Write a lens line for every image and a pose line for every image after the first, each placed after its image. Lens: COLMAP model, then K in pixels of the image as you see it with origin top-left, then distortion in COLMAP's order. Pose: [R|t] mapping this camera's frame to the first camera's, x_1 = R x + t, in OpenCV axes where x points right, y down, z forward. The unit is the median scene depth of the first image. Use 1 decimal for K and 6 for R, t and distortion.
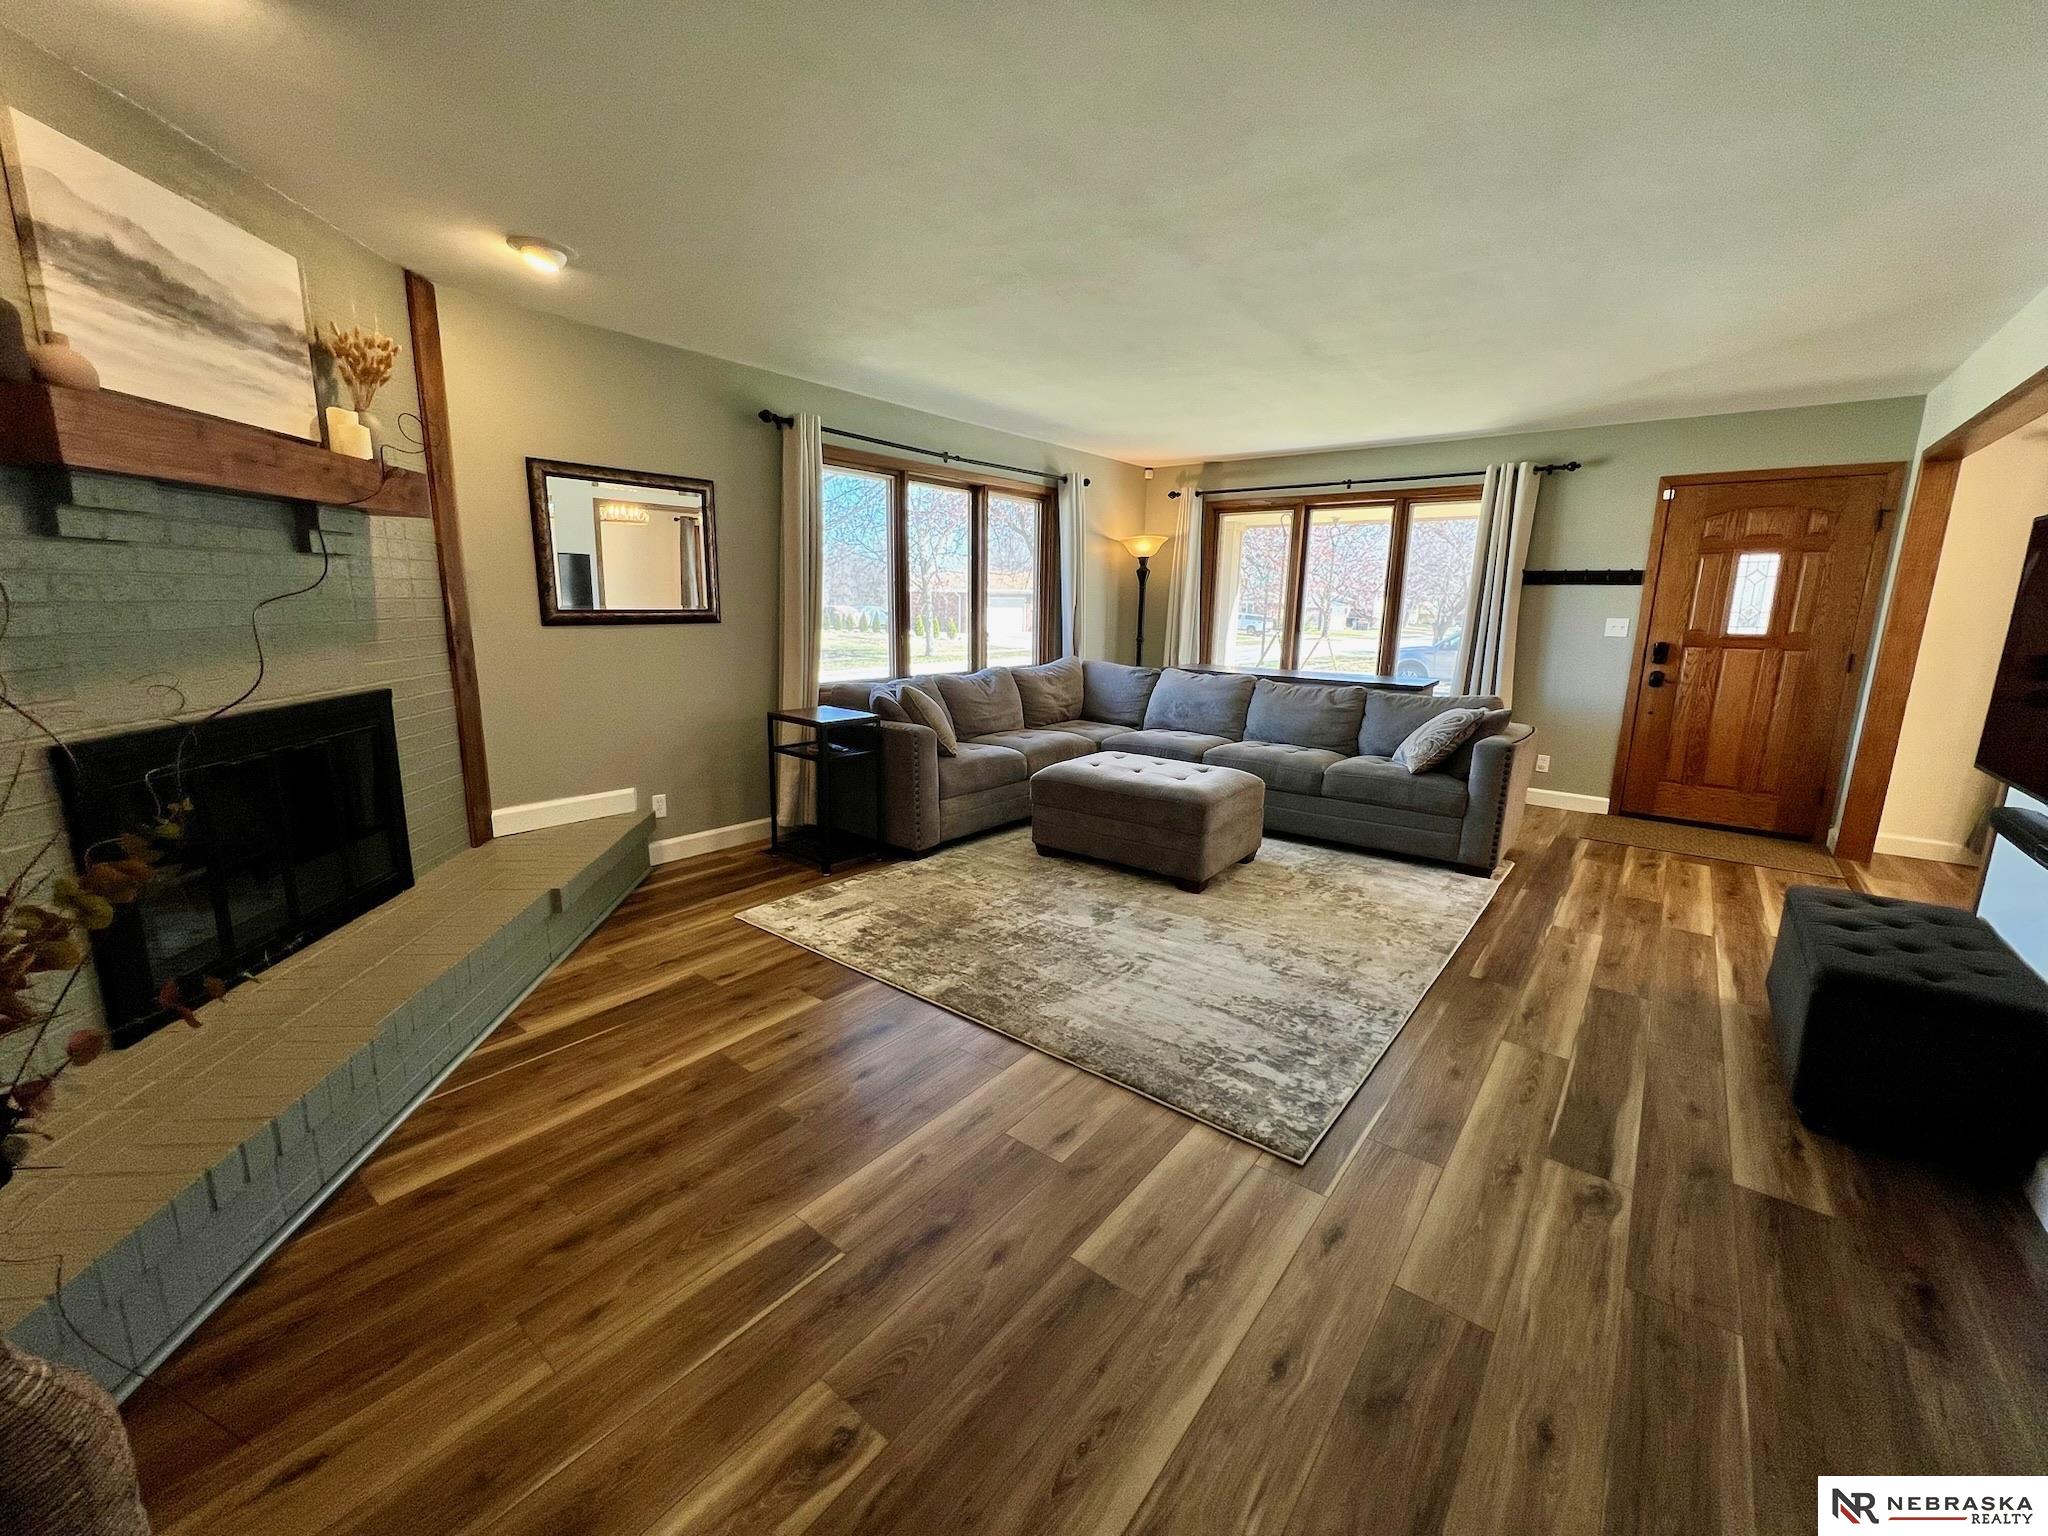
lens RADIAL K [[817.9, 0, 1020.9], [0, 817.9, 764.1], [0, 0, 1]] dist [-0.003288, -0.000488]
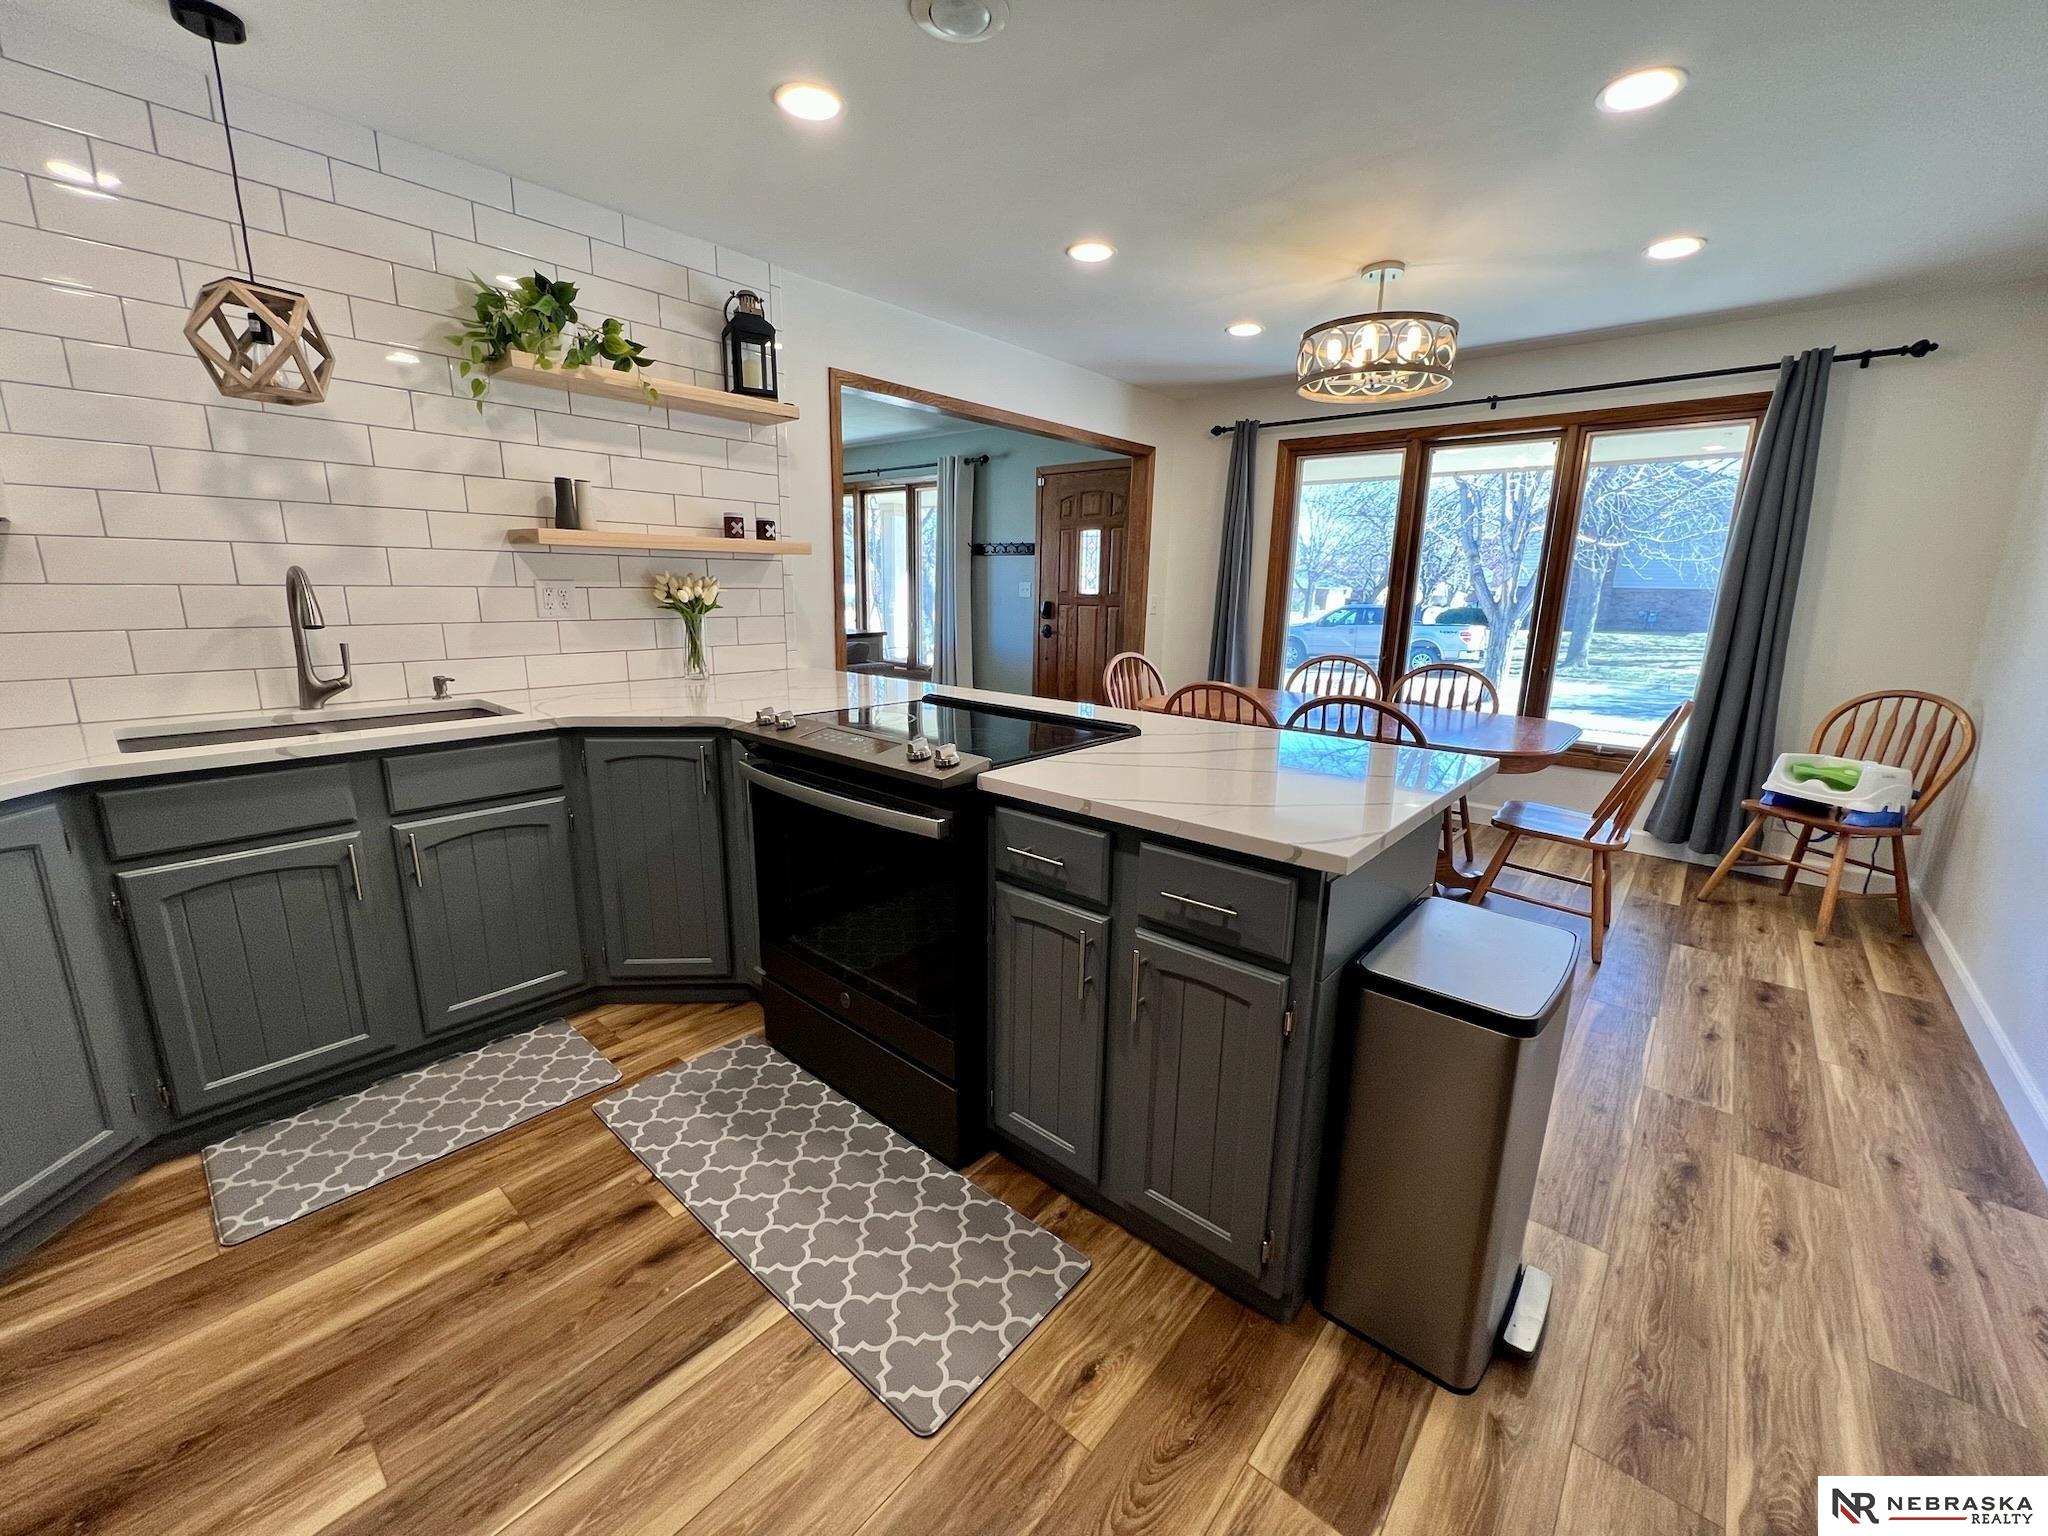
lens RADIAL K [[817.9, 0, 1030.1], [0, 817.9, 767.5], [0, 0, 1]] dist [-0.003288, -0.000488]
pose [[0.999669, 0.008284, -0.024360, 1.129762], [-0.007655, 0.999638, 0.025805, 0.103447], [0.024565, -0.025610, 0.999370, -0.363876]]
